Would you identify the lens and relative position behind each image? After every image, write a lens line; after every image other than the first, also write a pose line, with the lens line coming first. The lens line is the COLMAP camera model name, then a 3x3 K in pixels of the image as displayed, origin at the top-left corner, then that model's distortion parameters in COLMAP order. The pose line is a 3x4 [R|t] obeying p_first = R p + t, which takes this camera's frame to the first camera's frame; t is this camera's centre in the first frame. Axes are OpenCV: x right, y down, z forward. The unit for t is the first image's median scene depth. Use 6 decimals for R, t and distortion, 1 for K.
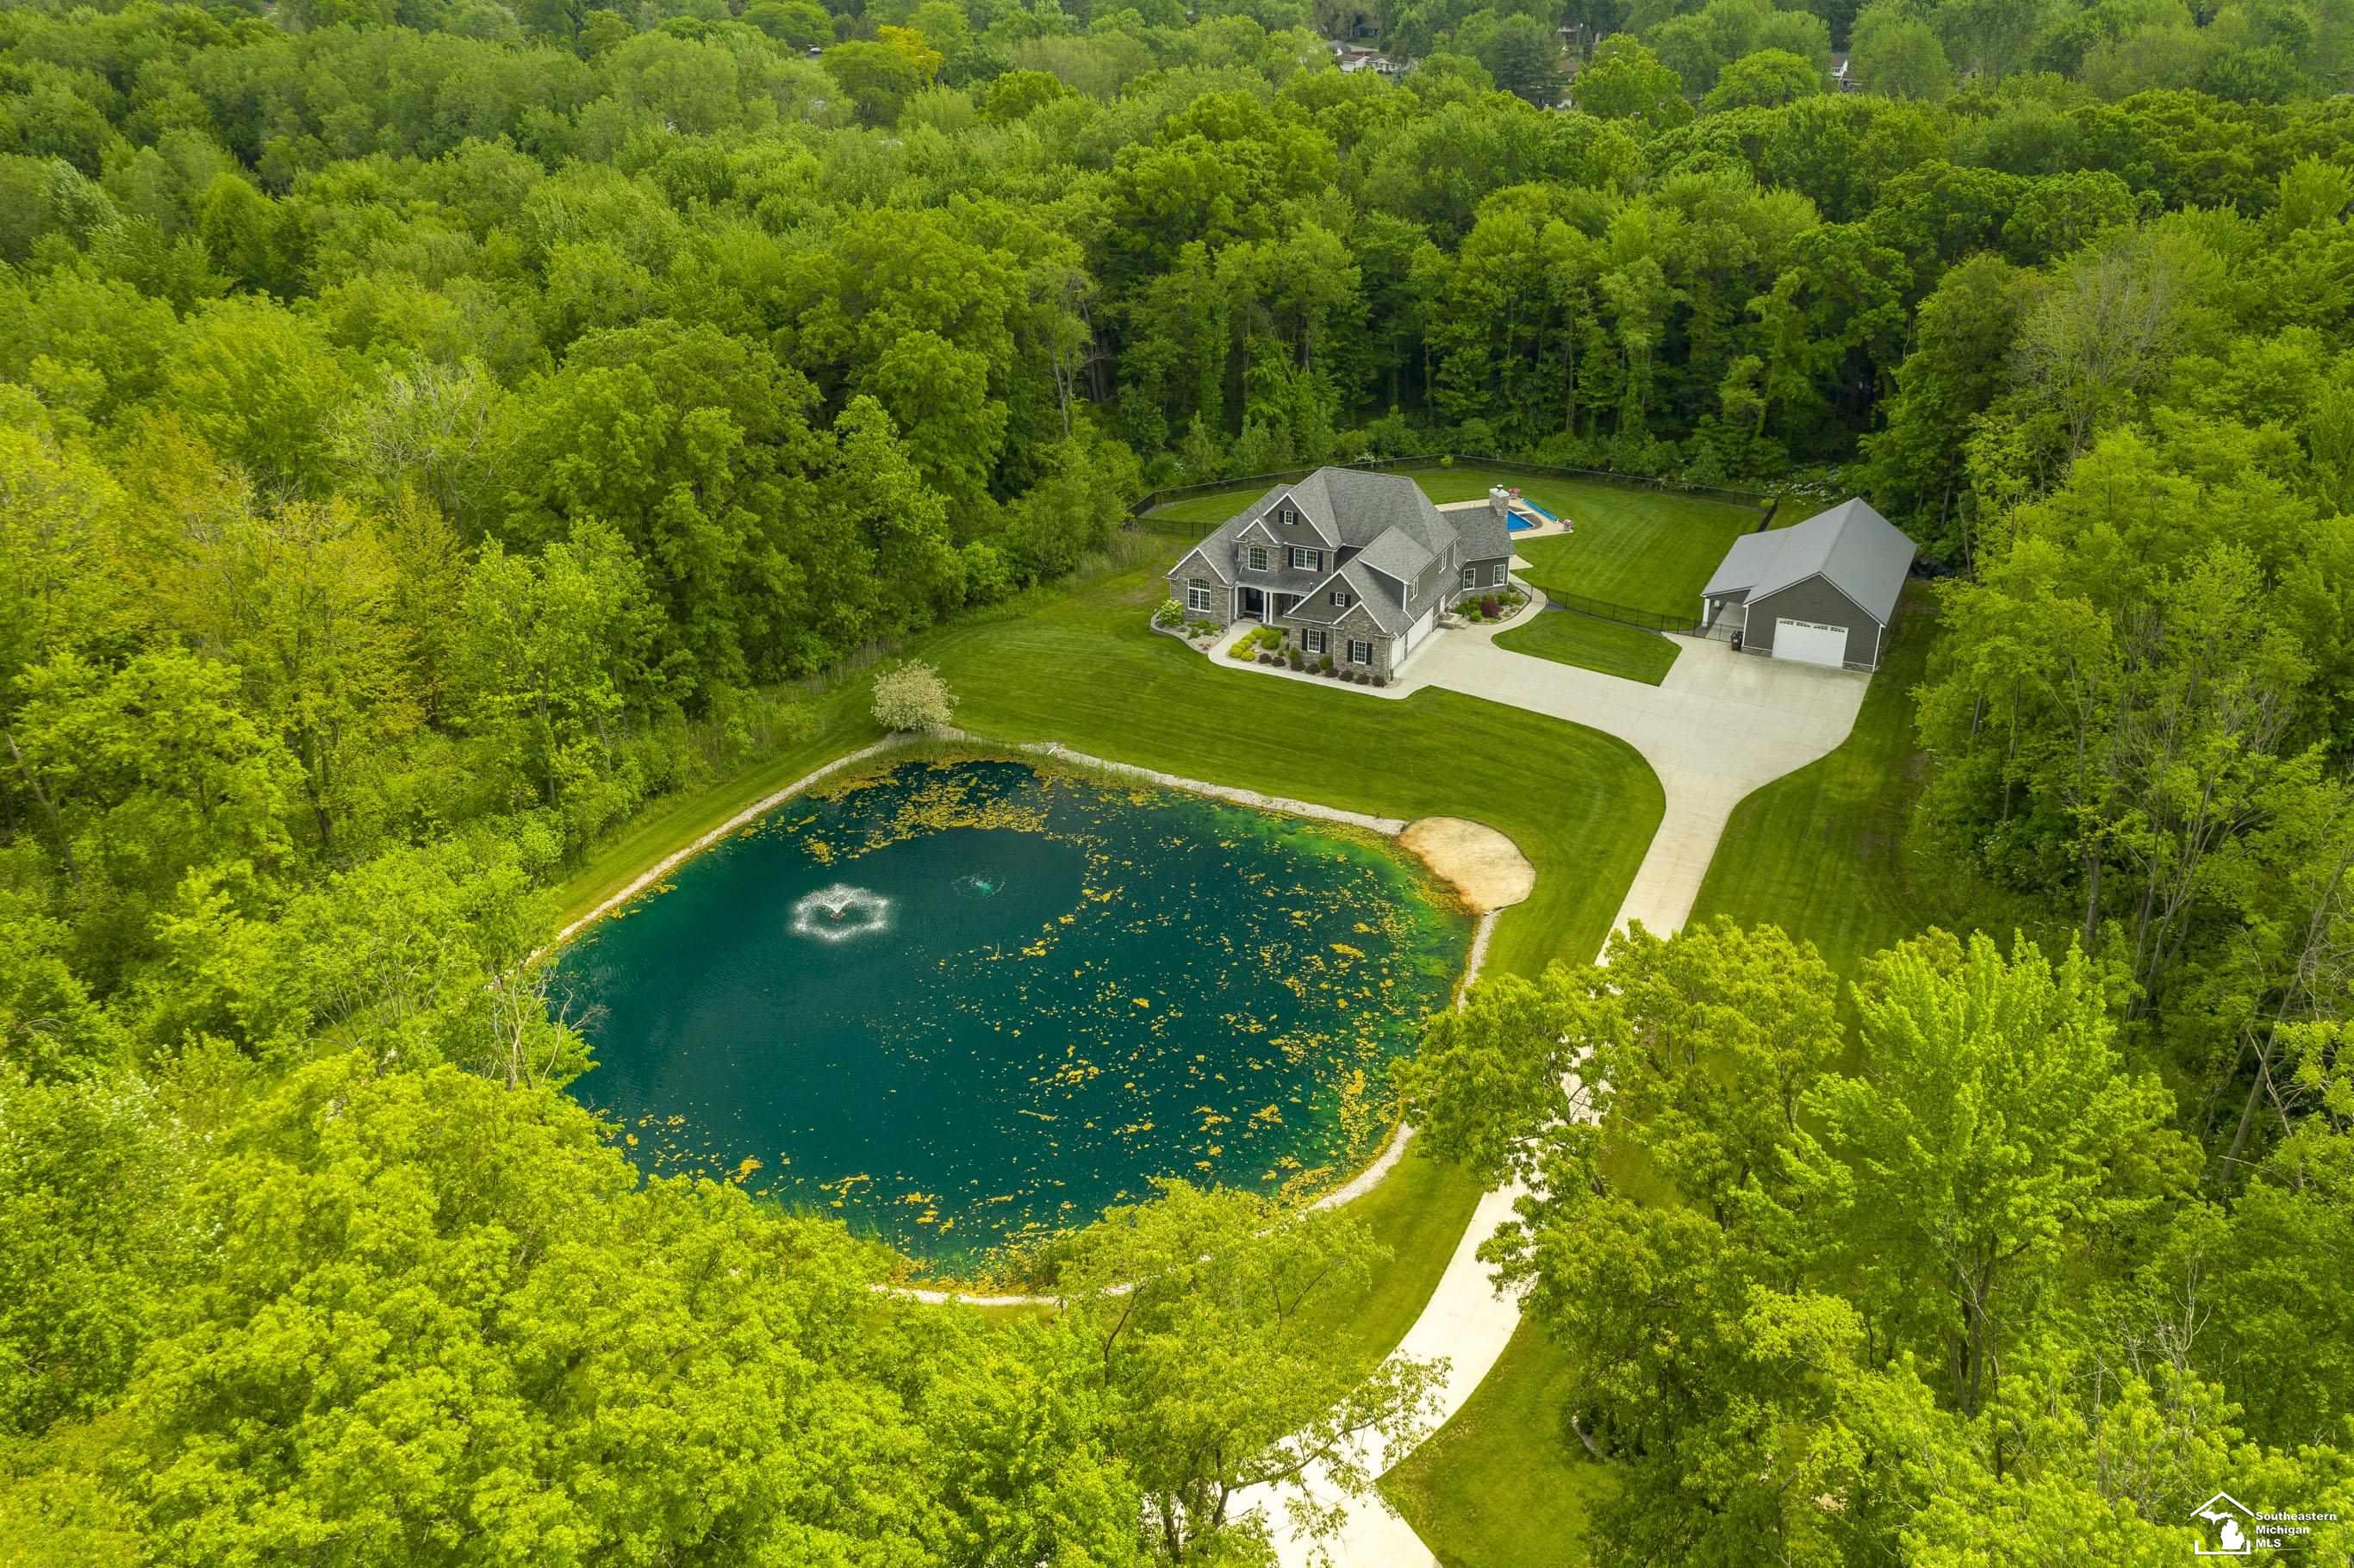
lens RADIAL K [[1875.6, 0, 1177.0], [0, 1875.6, 784.0], [0, 0, 1]] dist [0.007489, 0.002683]
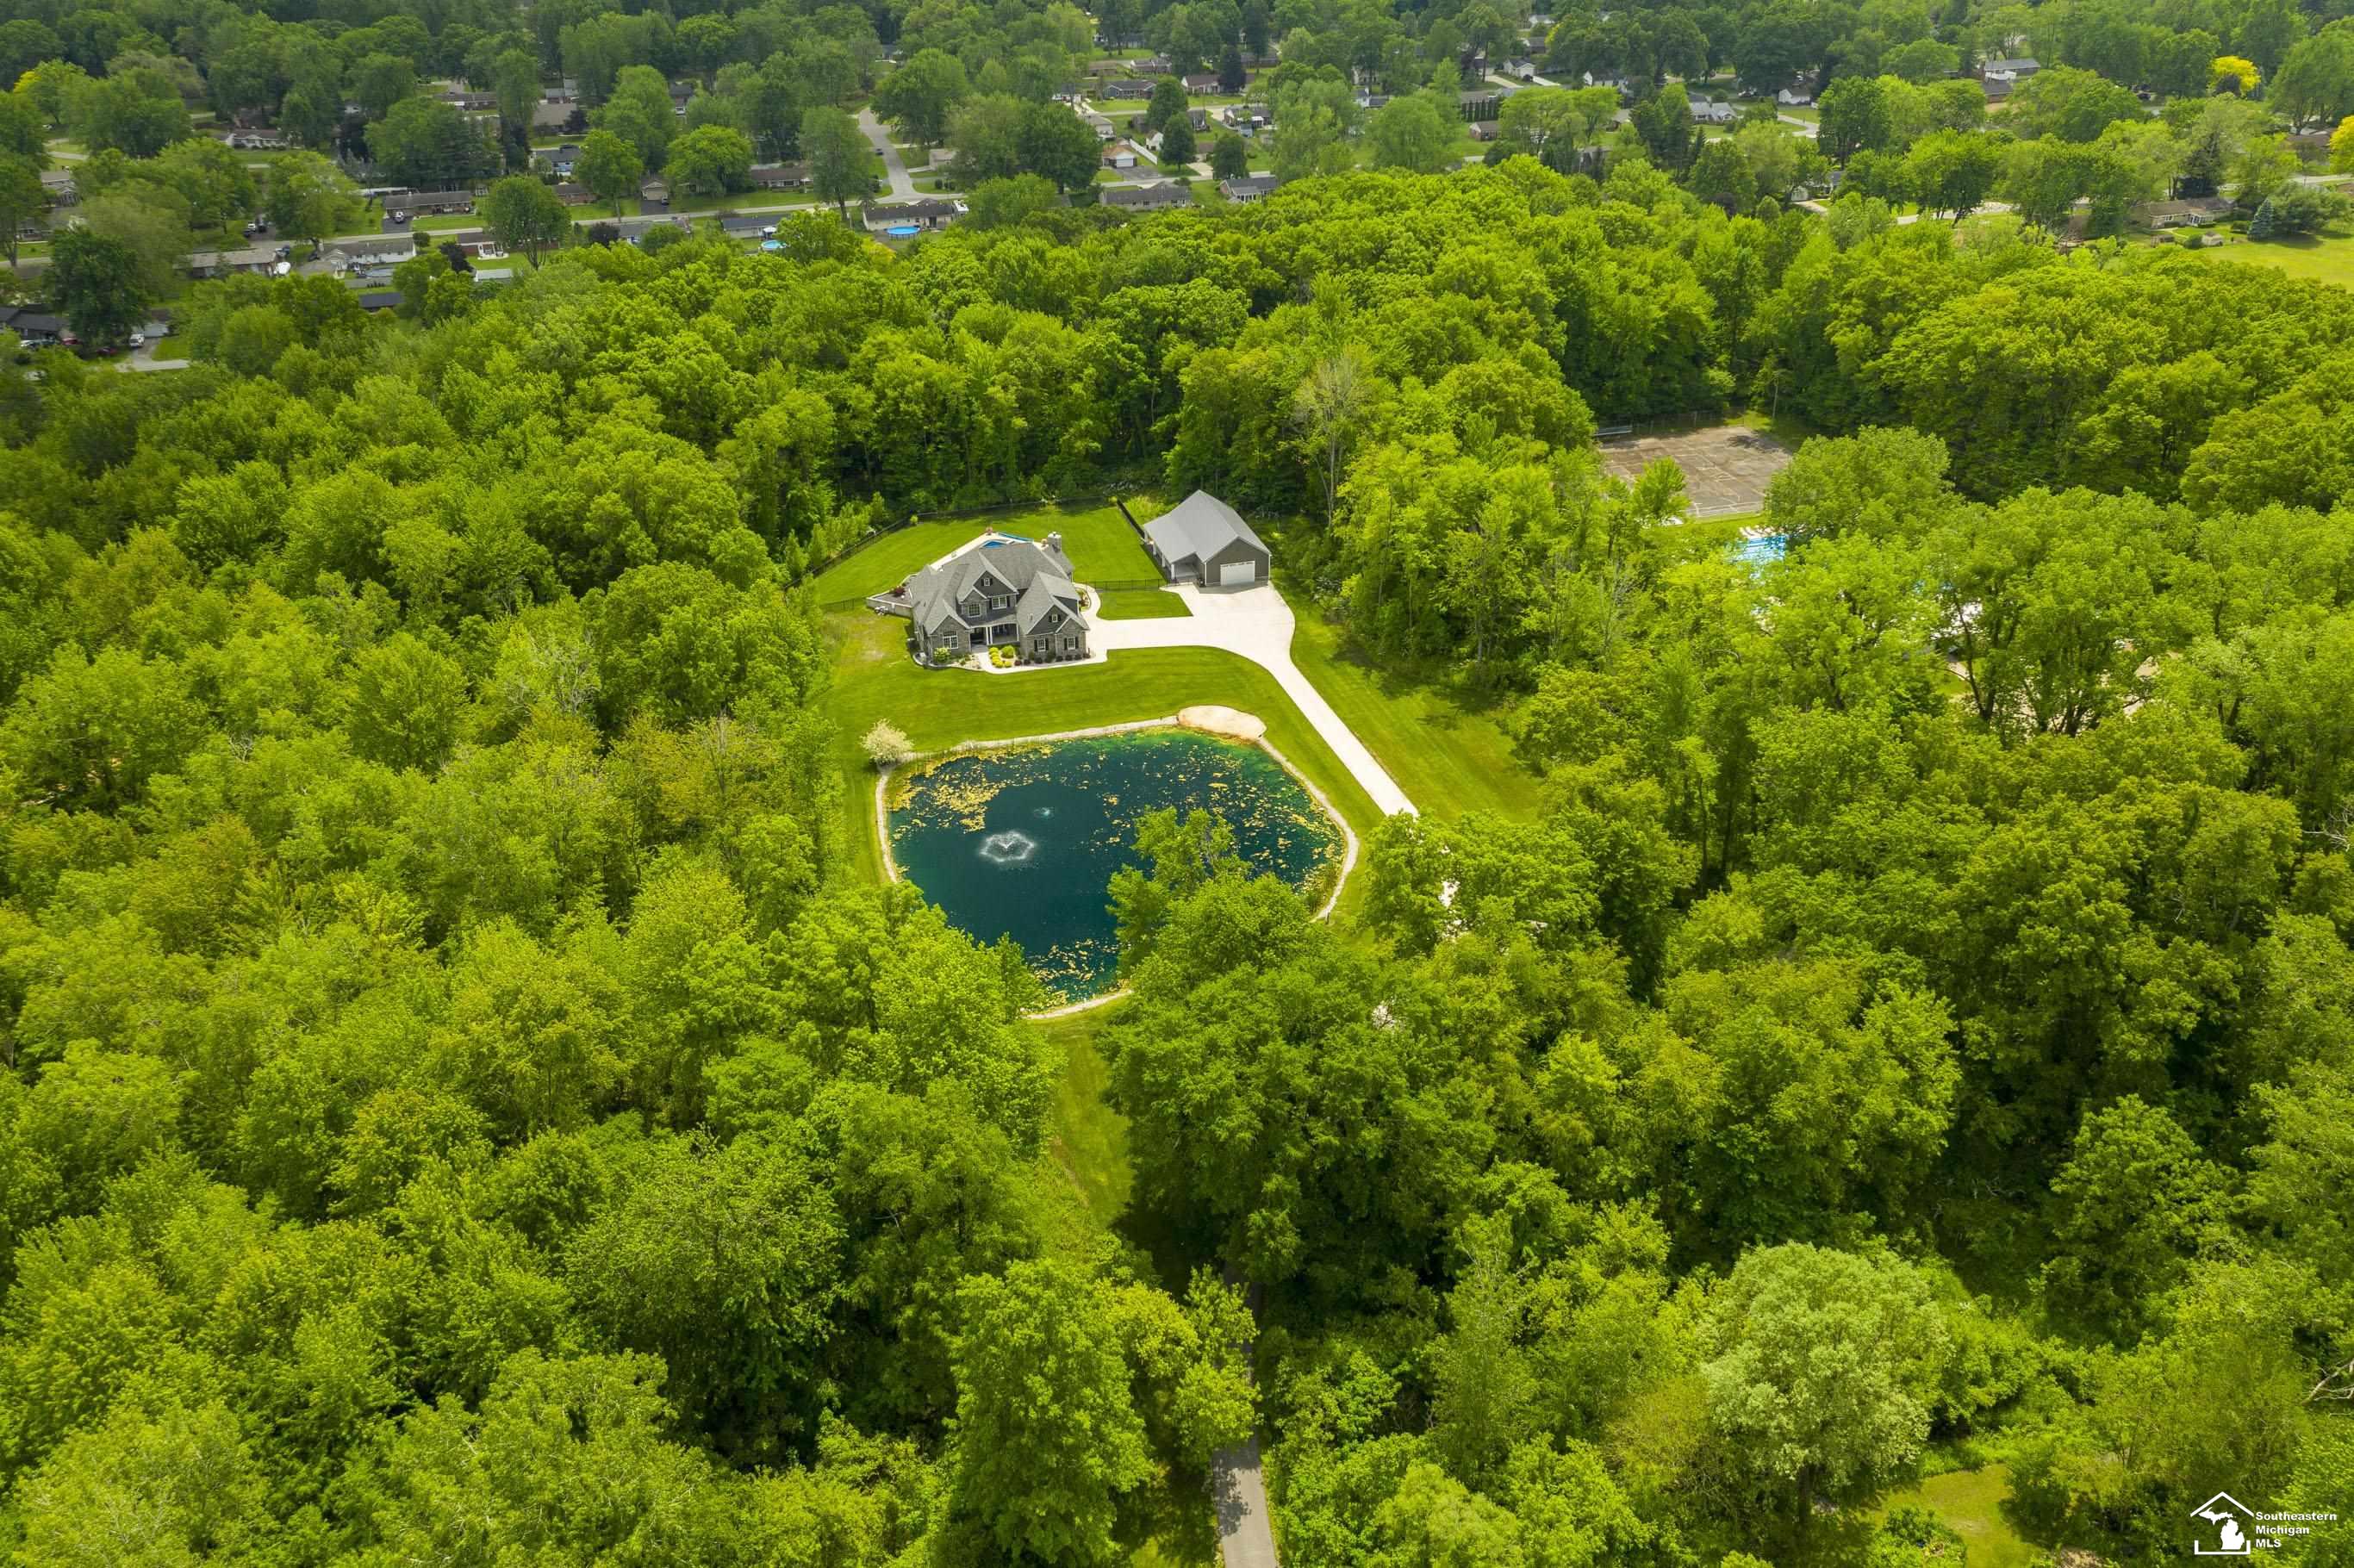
lens RADIAL K [[1875.6, 0, 1177.0], [0, 1875.6, 784.0], [0, 0, 1]] dist [0.007489, 0.002683]
pose [[0.746819, -0.326942, 0.579112, -0.919231], [0.298902, 0.942914, 0.146868, -0.177793], [-0.594070, 0.063414, 0.801910, -0.500816]]
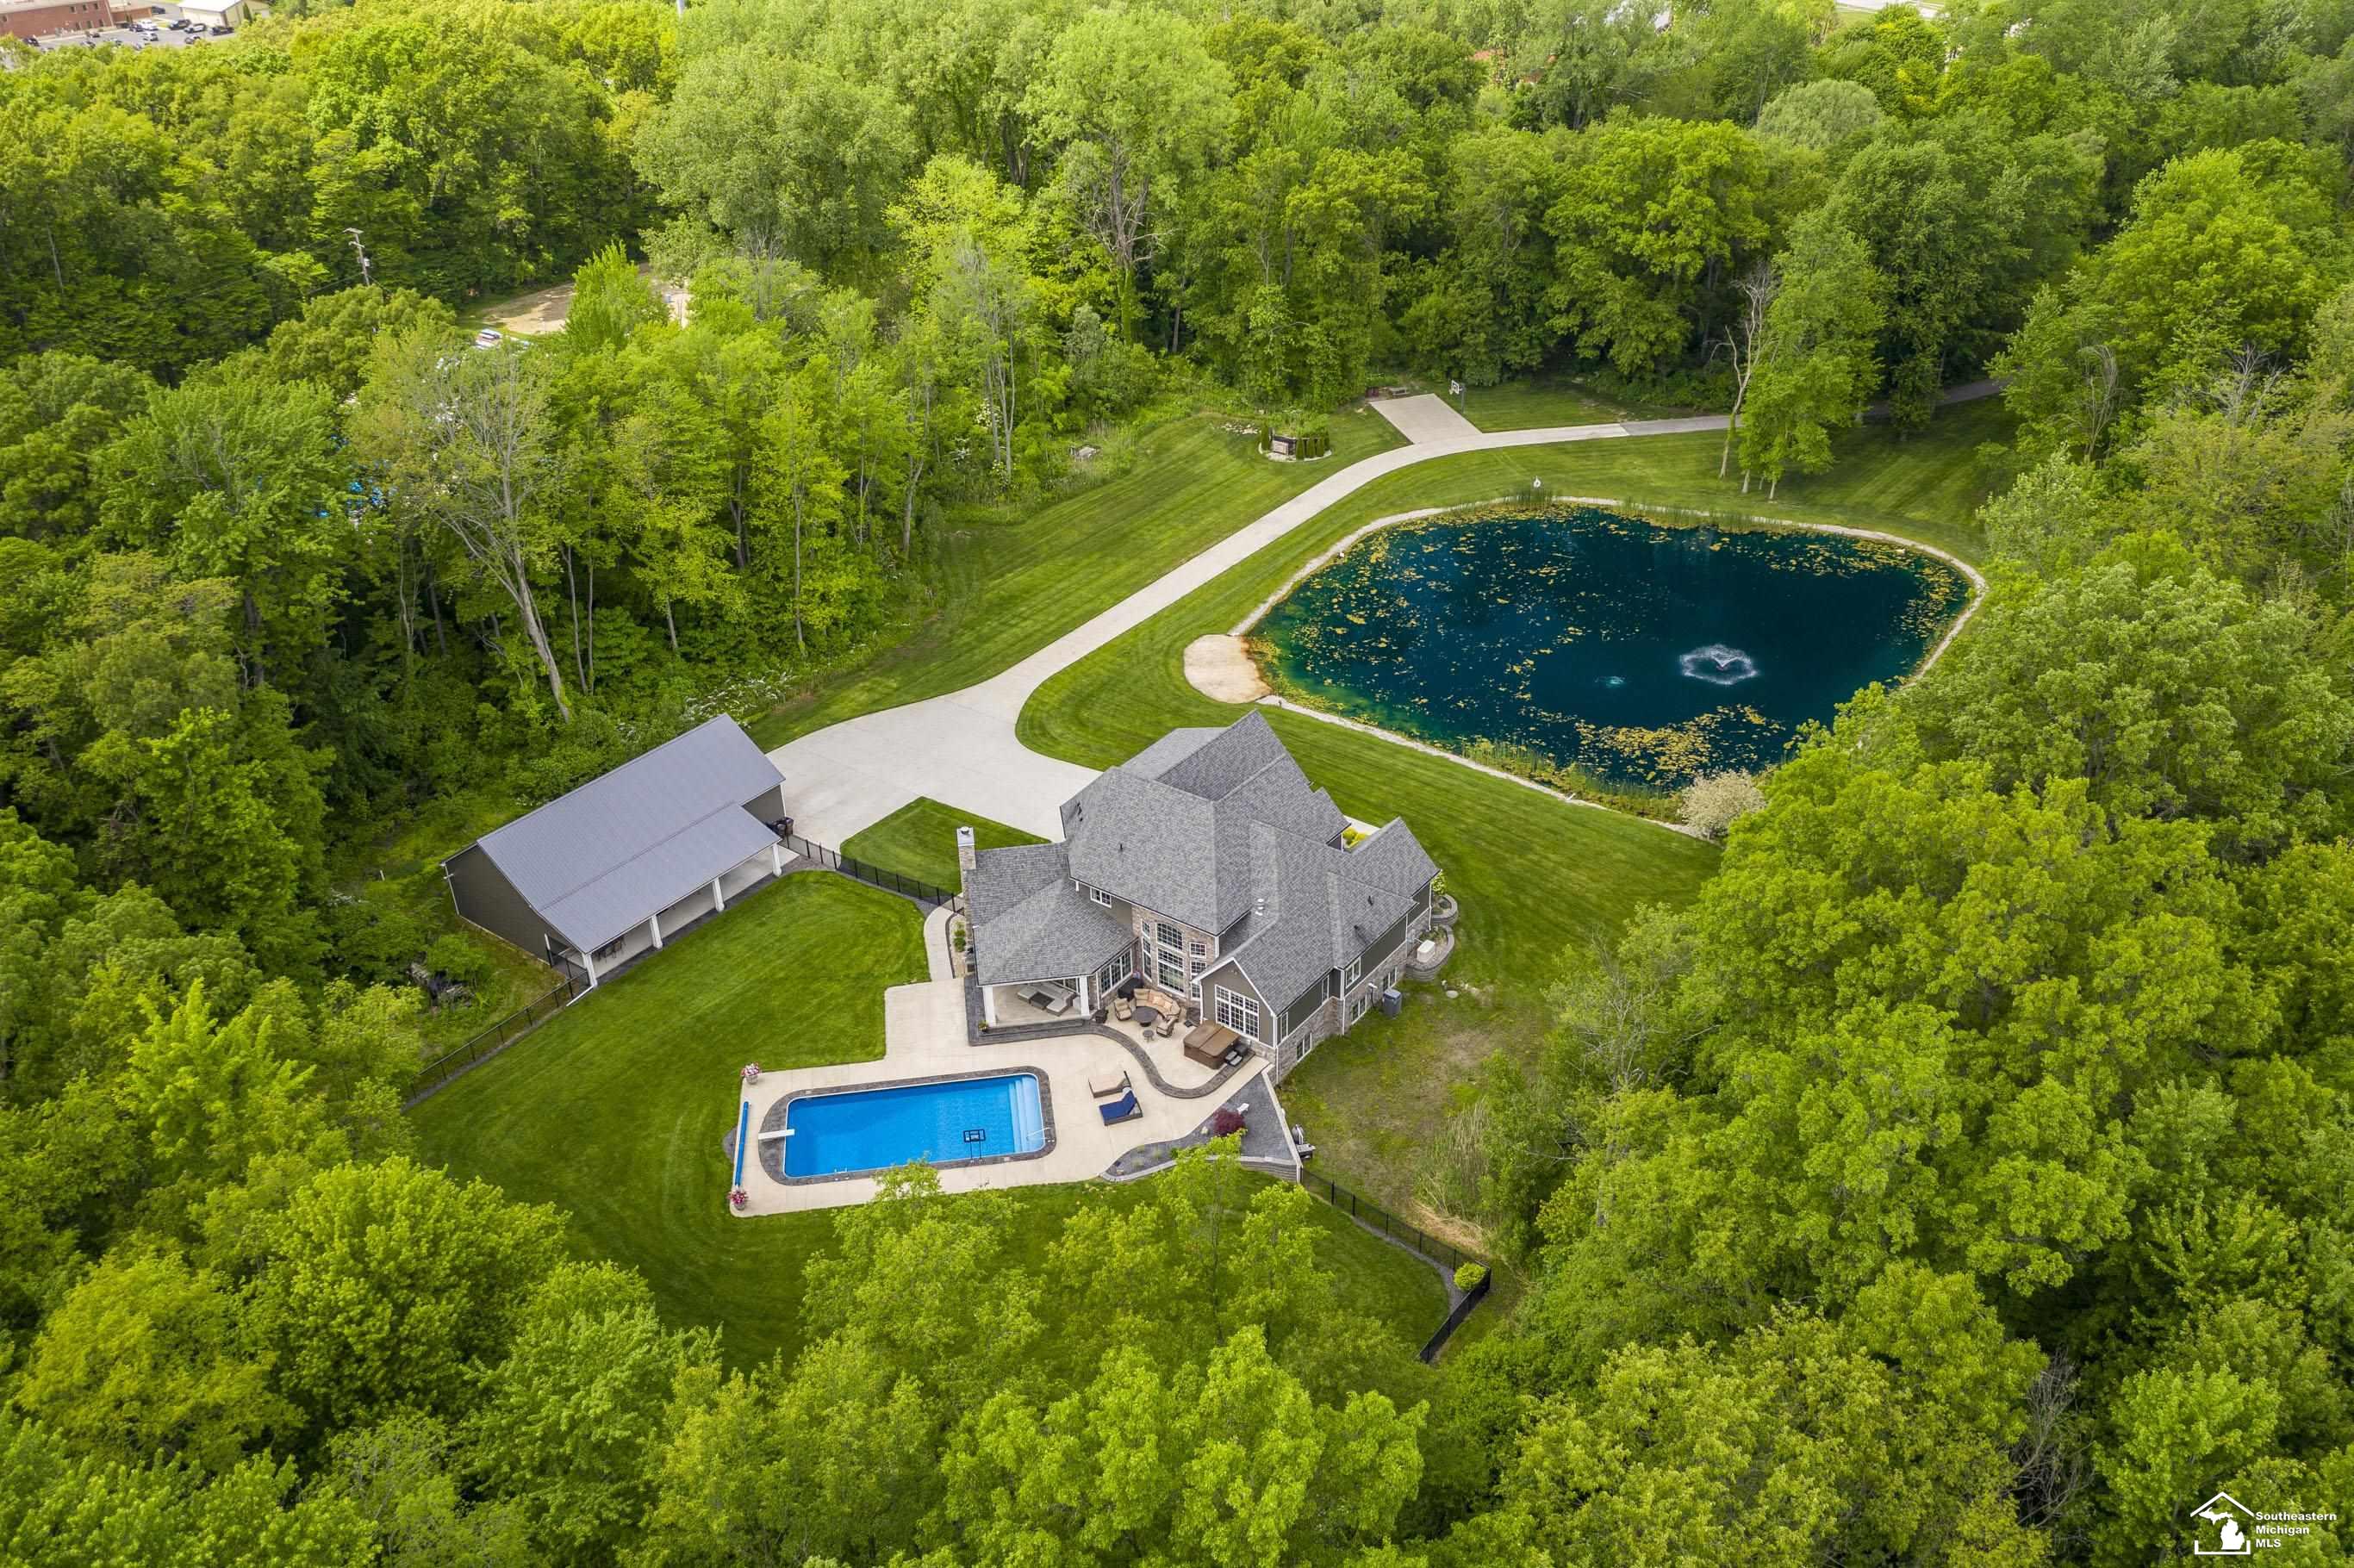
lens RADIAL K [[1924.6, 0, 1231.5], [0, 1924.6, 785.1], [0, 0, 1]] dist [0.007822, 0.002249]
pose [[-0.985228, -0.069437, 0.156540, -0.047995], [0.093238, 0.549244, 0.830444, -0.850879], [-0.143643, 0.832772, -0.534656, 1.509903]]
